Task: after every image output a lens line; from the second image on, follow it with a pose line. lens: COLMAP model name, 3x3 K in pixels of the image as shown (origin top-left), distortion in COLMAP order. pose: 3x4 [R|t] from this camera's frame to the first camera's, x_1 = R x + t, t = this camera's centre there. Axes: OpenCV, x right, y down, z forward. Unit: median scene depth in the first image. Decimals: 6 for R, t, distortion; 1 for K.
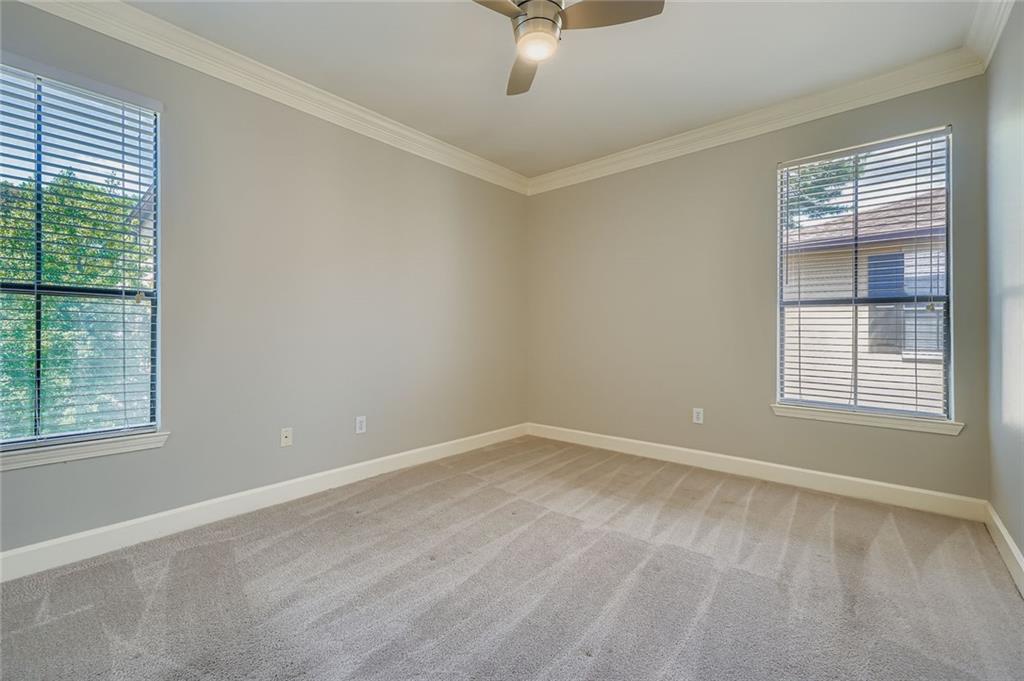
lens RADIAL K [[413.0, 0, 508.4], [0, 413.0, 336.2], [0, 0, 1]] dist [-0.013437, 0.002735]
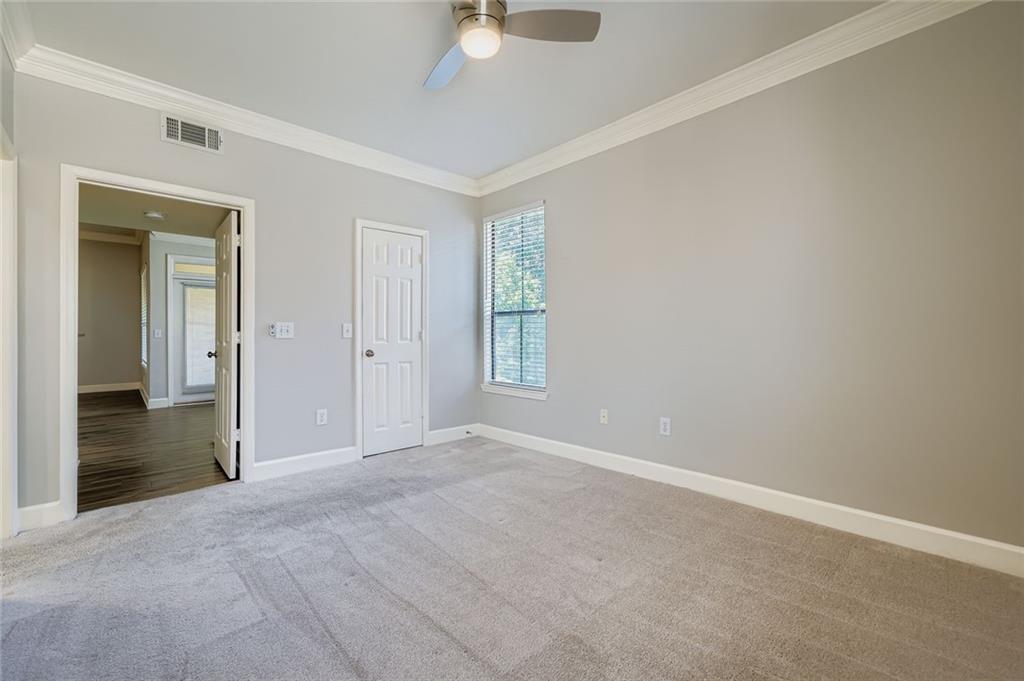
lens RADIAL K [[413.0, 0, 514.6], [0, 413.0, 338.7], [0, 0, 1]] dist [-0.013437, 0.002735]
pose [[-0.068654, 0.010200, -0.997588, 0.716000], [0.007567, 0.999924, 0.009703, -0.002361], [0.997612, -0.006882, -0.068726, 0.824160]]
